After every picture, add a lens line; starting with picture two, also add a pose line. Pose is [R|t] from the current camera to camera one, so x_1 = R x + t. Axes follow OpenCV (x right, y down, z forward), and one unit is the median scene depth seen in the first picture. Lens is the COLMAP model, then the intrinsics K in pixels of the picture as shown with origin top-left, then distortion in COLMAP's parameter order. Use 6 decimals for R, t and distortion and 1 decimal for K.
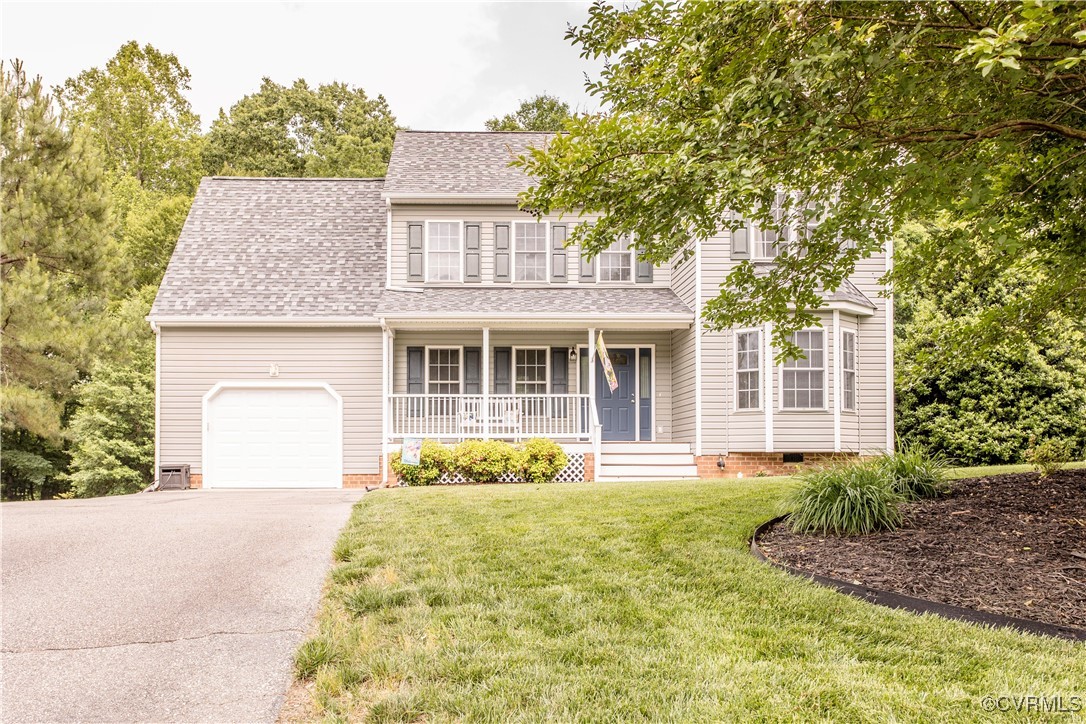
lens RADIAL K [[962.5, 0, 542.5], [0, 962.5, 431.1], [0, 0, 1]] dist [0.023344, -0.012962]
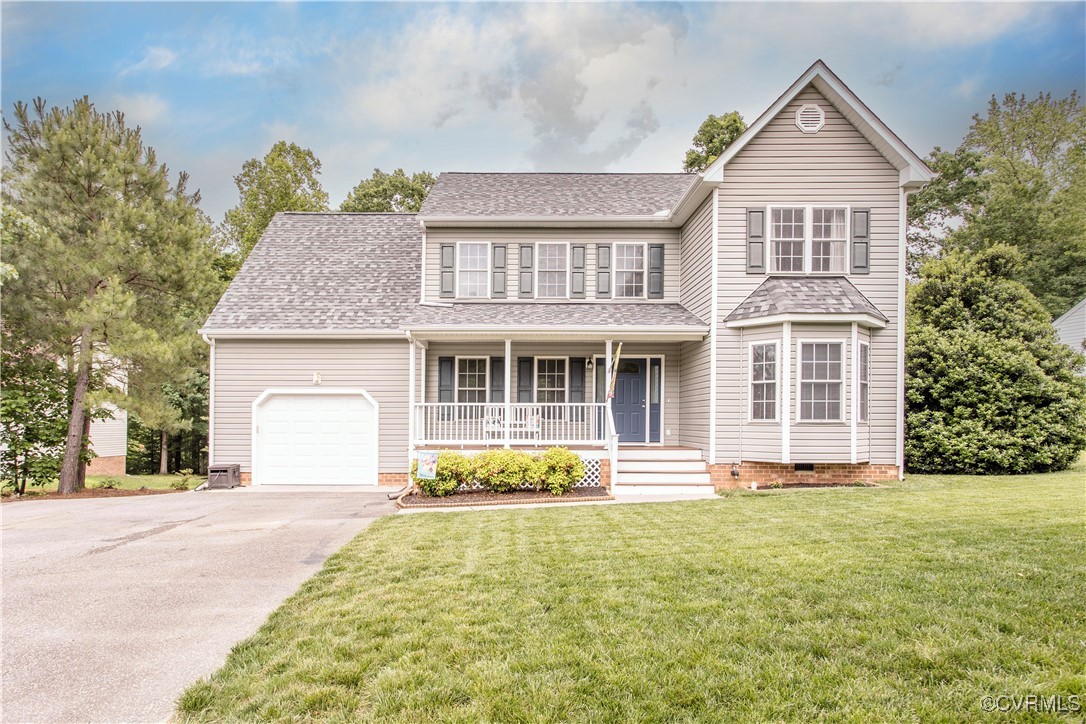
lens RADIAL K [[635.2, 0, 516.1], [0, 635.2, 423.0], [0, 0, 1]] dist [-0.000767, 0.004582]
pose [[0.997225, 0.009999, -0.073775, 0.001983], [-0.008207, 0.999665, 0.024557, -0.030100], [0.073996, -0.023883, 0.996973, 0.277278]]
